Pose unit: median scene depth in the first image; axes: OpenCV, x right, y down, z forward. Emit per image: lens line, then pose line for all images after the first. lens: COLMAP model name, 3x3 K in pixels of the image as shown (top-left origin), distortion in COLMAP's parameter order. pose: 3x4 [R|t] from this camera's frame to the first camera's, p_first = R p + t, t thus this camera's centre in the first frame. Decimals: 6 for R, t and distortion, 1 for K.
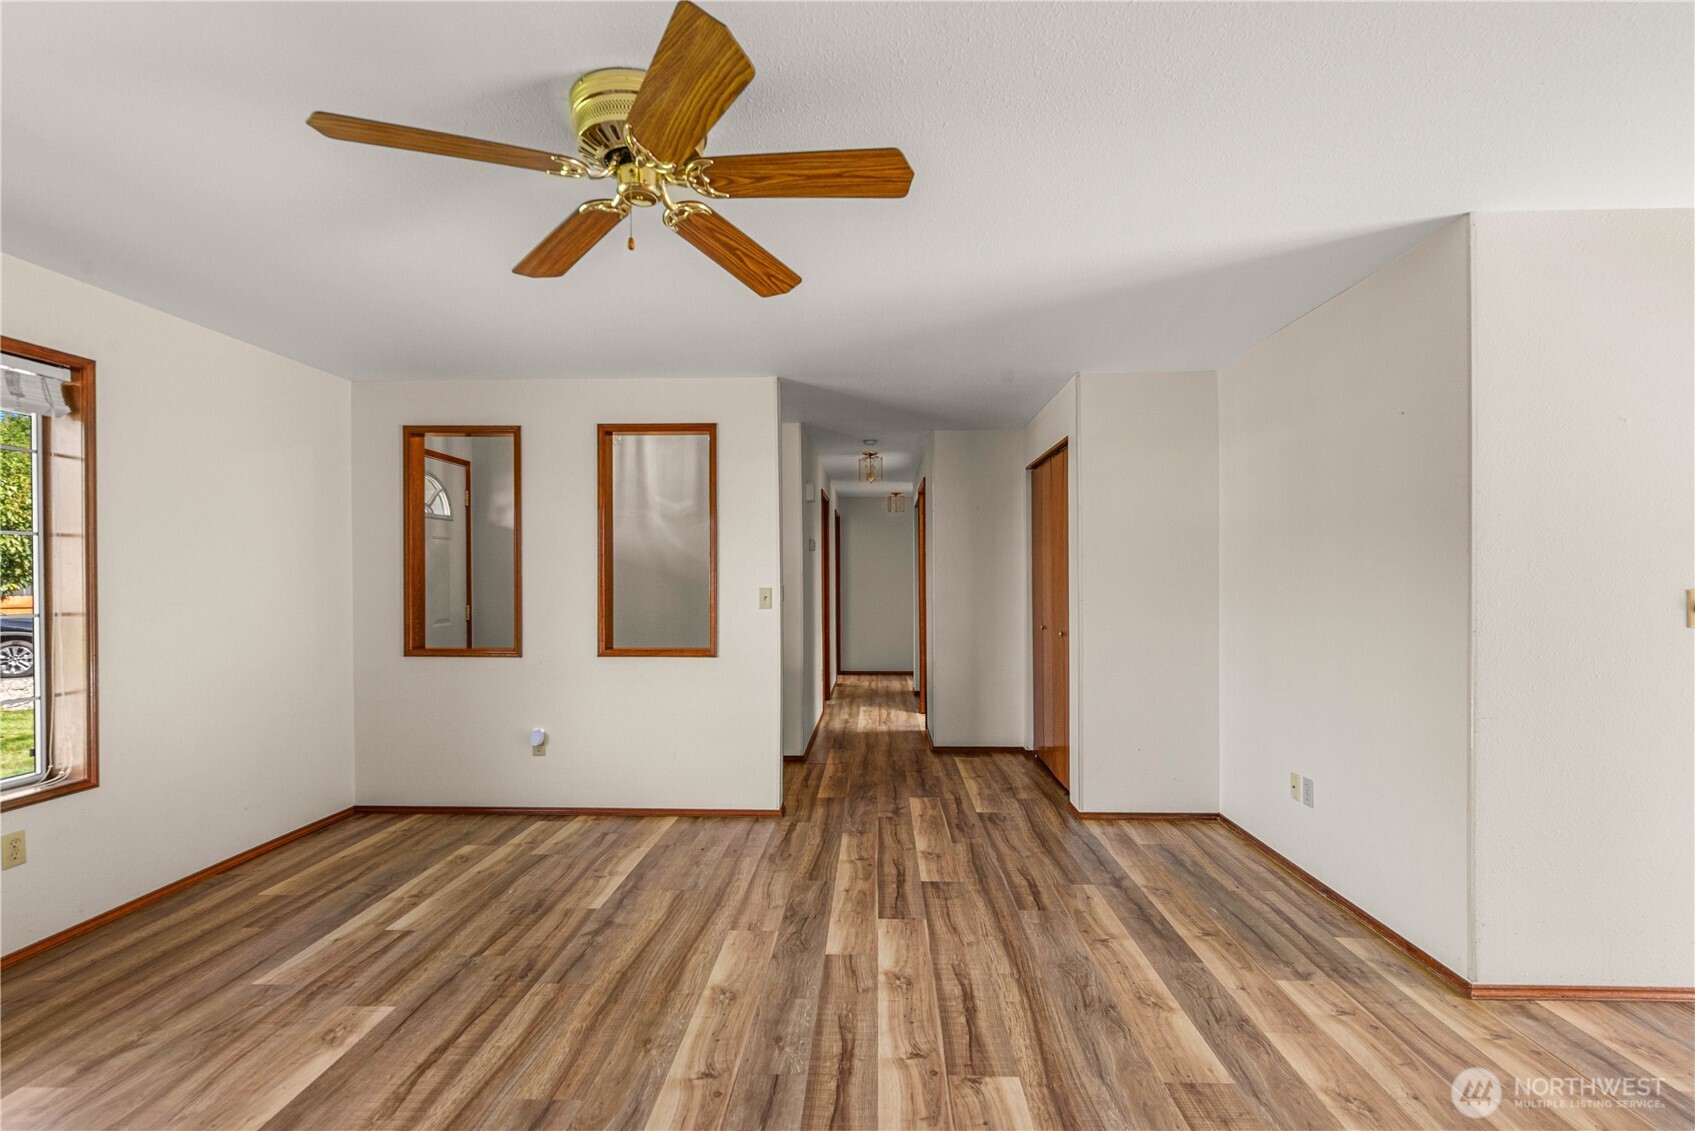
lens RADIAL K [[744.3, 0, 854.2], [0, 744.3, 579.6], [0, 0, 1]] dist [0.001532, 0.000116]
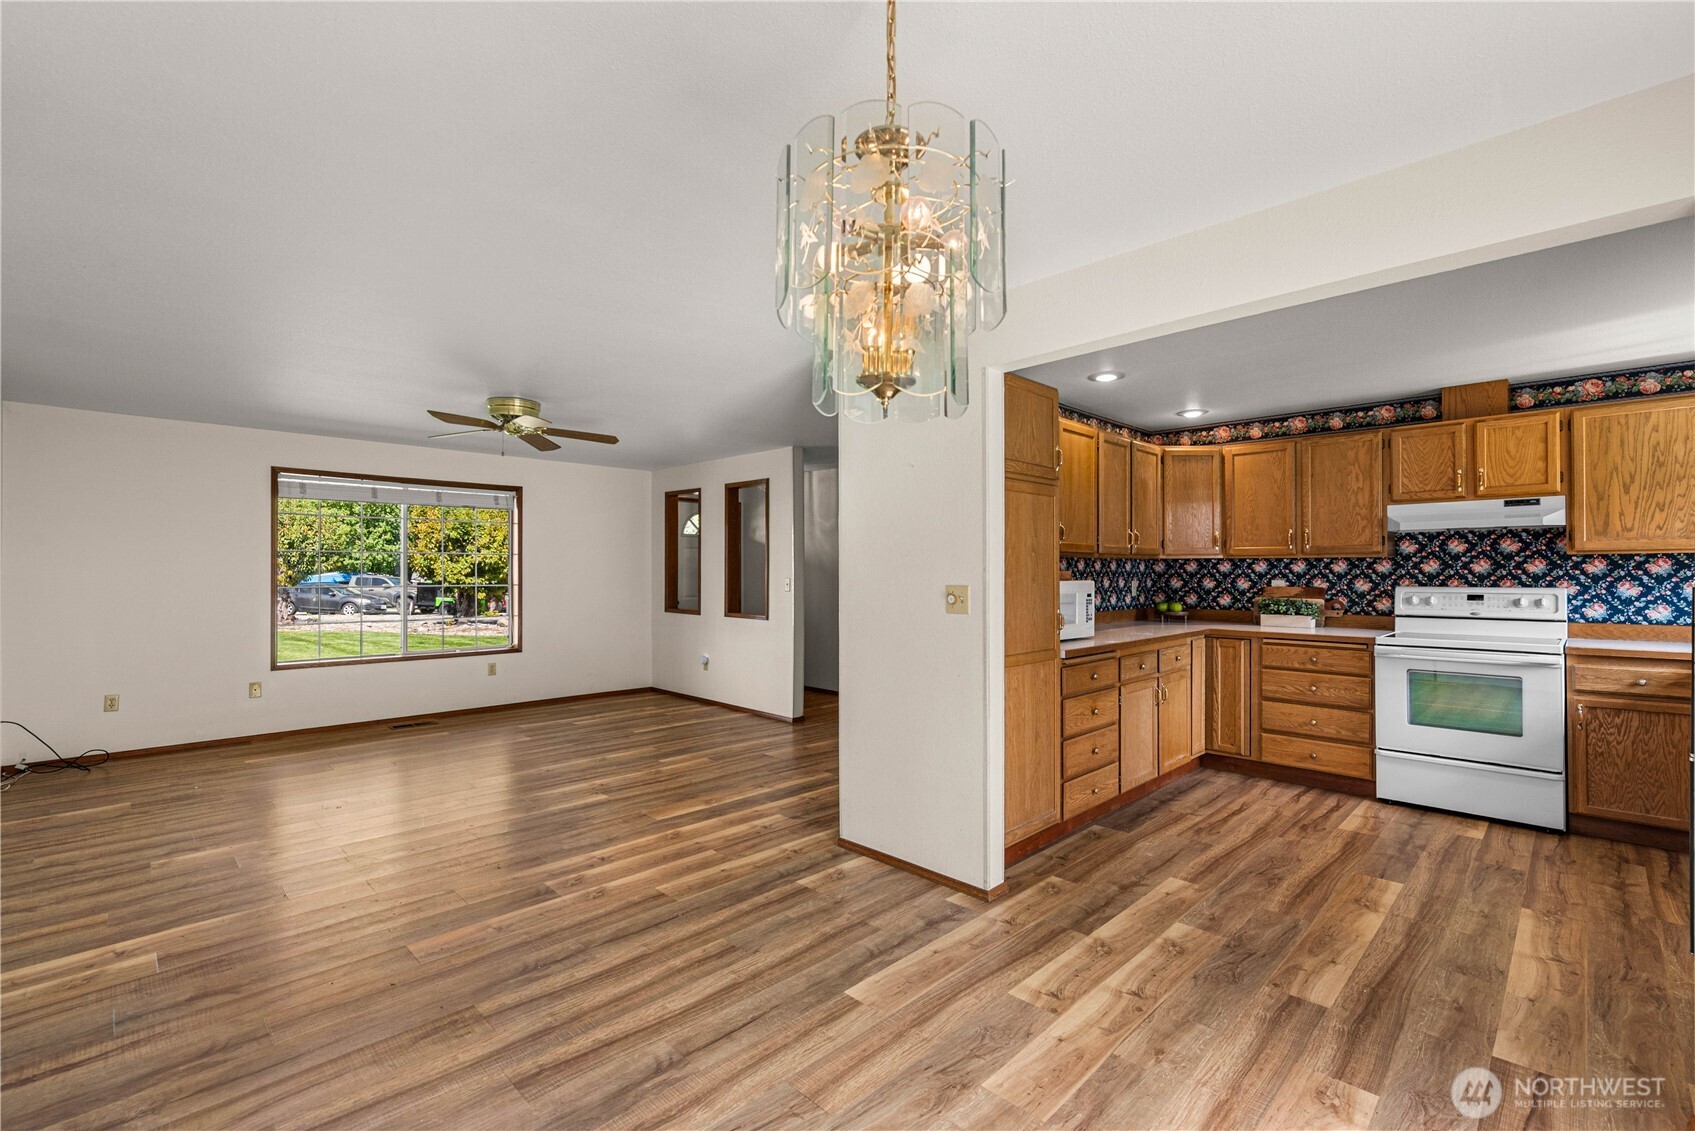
lens RADIAL K [[744.3, 0, 855.5], [0, 744.3, 568.4], [0, 0, 1]] dist [0.001532, 0.000116]
pose [[0.731818, 0.001473, -0.681498, 1.607139], [-0.001639, 0.999999, 0.000401, -0.014358], [0.681498, 0.000823, 0.731820, -0.093606]]
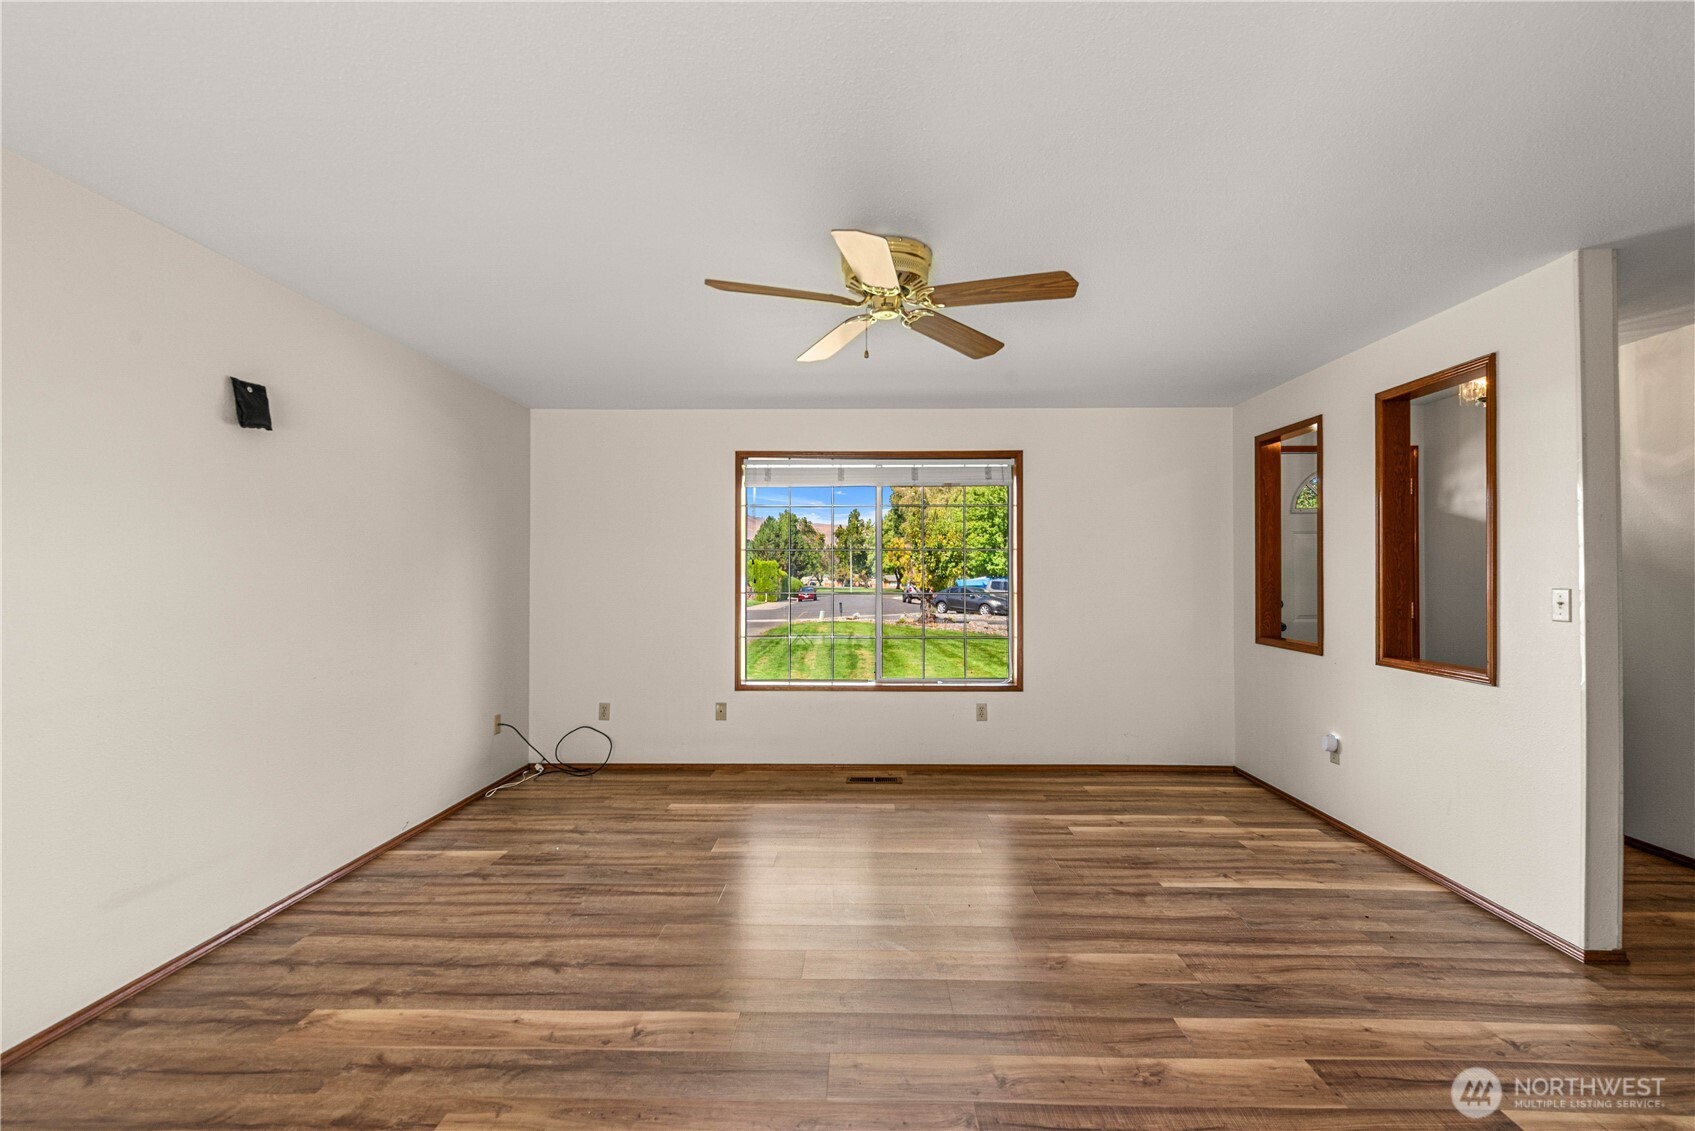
lens RADIAL K [[744.3, 0, 861.3], [0, 744.3, 563.1], [0, 0, 1]] dist [0.001532, 0.000116]
pose [[0.020808, -0.013767, -0.999689, 0.756447], [0.001878, 0.999904, -0.013731, -0.002212], [0.999782, -0.001592, 0.020832, 0.590786]]
